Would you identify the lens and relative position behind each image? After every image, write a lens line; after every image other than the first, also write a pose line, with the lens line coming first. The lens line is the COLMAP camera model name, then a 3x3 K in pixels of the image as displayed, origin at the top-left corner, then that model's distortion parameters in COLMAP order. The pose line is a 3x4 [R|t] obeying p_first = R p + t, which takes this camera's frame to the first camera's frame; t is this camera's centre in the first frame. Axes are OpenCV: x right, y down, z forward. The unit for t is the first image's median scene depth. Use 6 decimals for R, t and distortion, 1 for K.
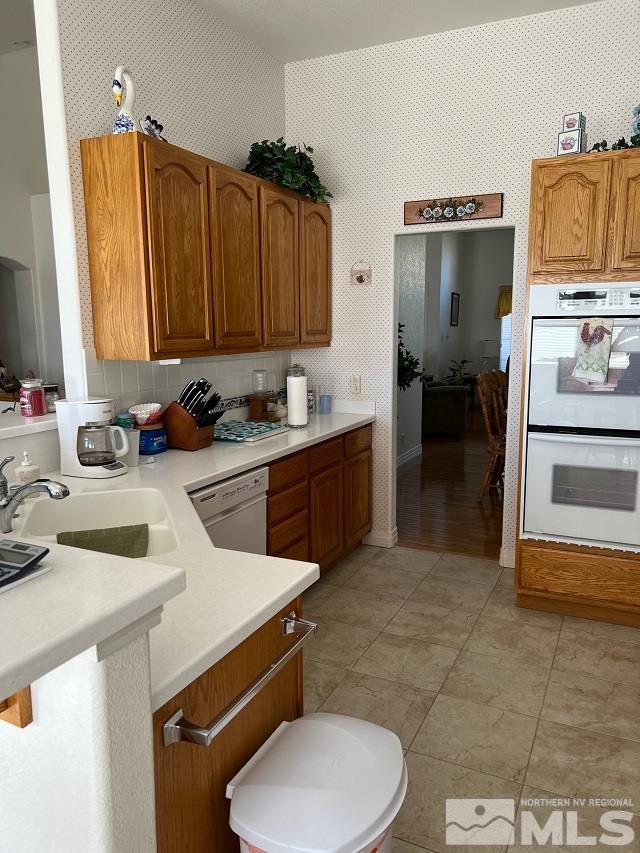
lens RADIAL K [[643.6, 0, 323.7], [0, 643.6, 430.8], [0, 0, 1]] dist [0.043143, -0.039492]
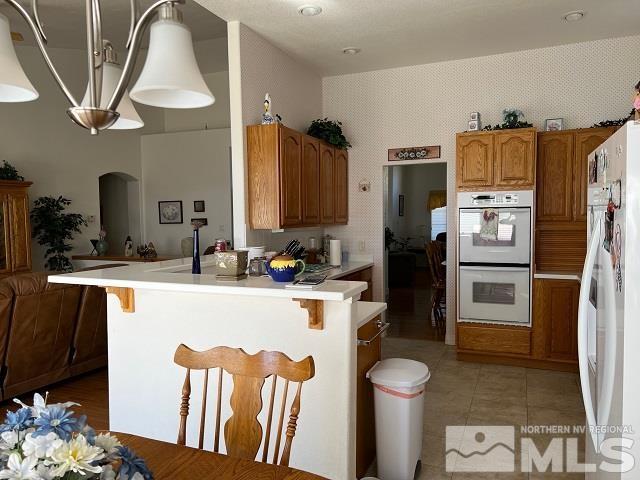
lens RADIAL K [[482.9, 0, 317.2], [0, 482.9, 241.5], [0, 0, 1]] dist [0.043143, -0.039492]
pose [[0.998880, -0.004685, 0.047086, -0.186619], [0.009958, 0.993614, -0.112389, 0.090510], [-0.046259, 0.112732, 0.992548, -0.455133]]
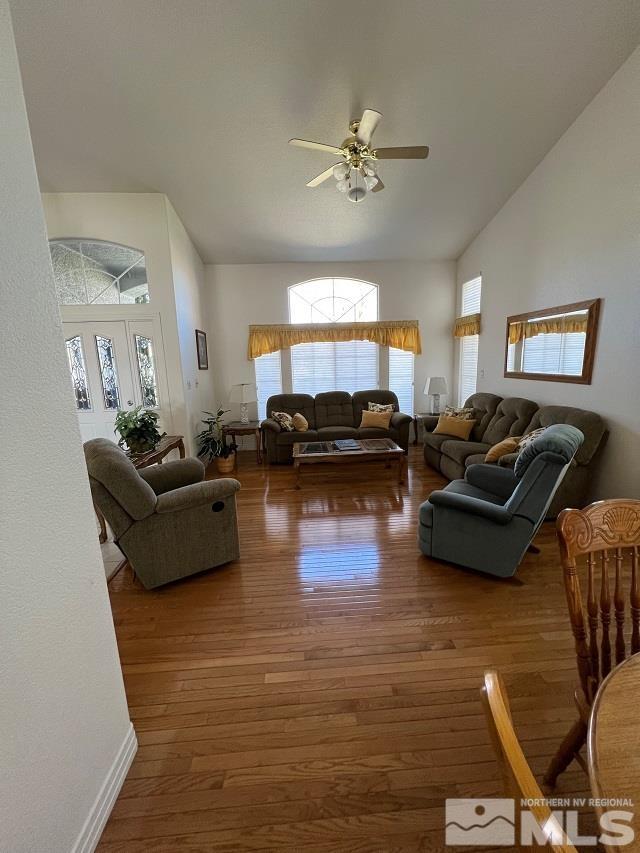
lens RADIAL K [[341.8, 0, 316.4], [0, 341.8, 422.9], [0, 0, 1]] dist [0.000845, 0.000192]
pose [[0.878678, -0.113402, 0.463752, 0.413946], [0.114102, 0.993111, 0.026657, -0.312730], [-0.463580, 0.029492, 0.885564, 1.907088]]
